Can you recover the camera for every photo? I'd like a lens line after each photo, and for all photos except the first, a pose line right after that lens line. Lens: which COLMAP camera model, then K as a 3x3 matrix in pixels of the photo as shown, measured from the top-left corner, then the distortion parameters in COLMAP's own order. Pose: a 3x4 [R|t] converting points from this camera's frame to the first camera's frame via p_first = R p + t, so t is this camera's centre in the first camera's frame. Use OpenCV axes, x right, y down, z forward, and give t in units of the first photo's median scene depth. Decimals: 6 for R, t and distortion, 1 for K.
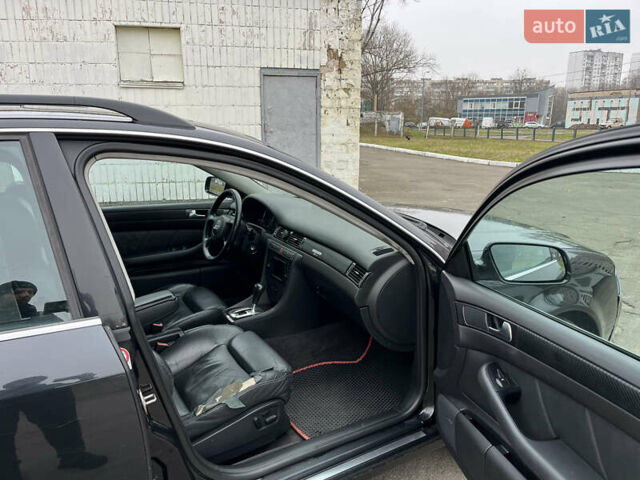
lens RADIAL K [[482.5, 0, 317.2], [0, 482.5, 240.9], [0, 0, 1]] dist [0.082014, -0.116482]
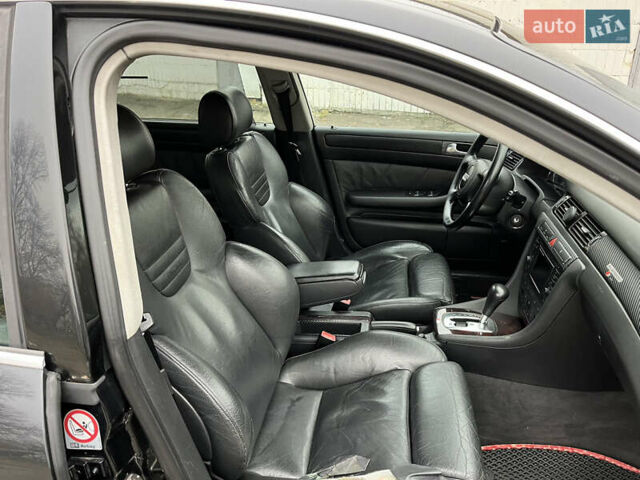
lens RADIAL K [[481.1, 0, 320.0], [0, 481.1, 240.0], [0, 0, 1]] dist [0.076868, -0.106353]
pose [[0.779897, 0.244440, -0.576203, 0.010369], [-0.141795, 0.965653, 0.217733, -0.017855], [0.609635, -0.088107, 0.787770, 0.105713]]
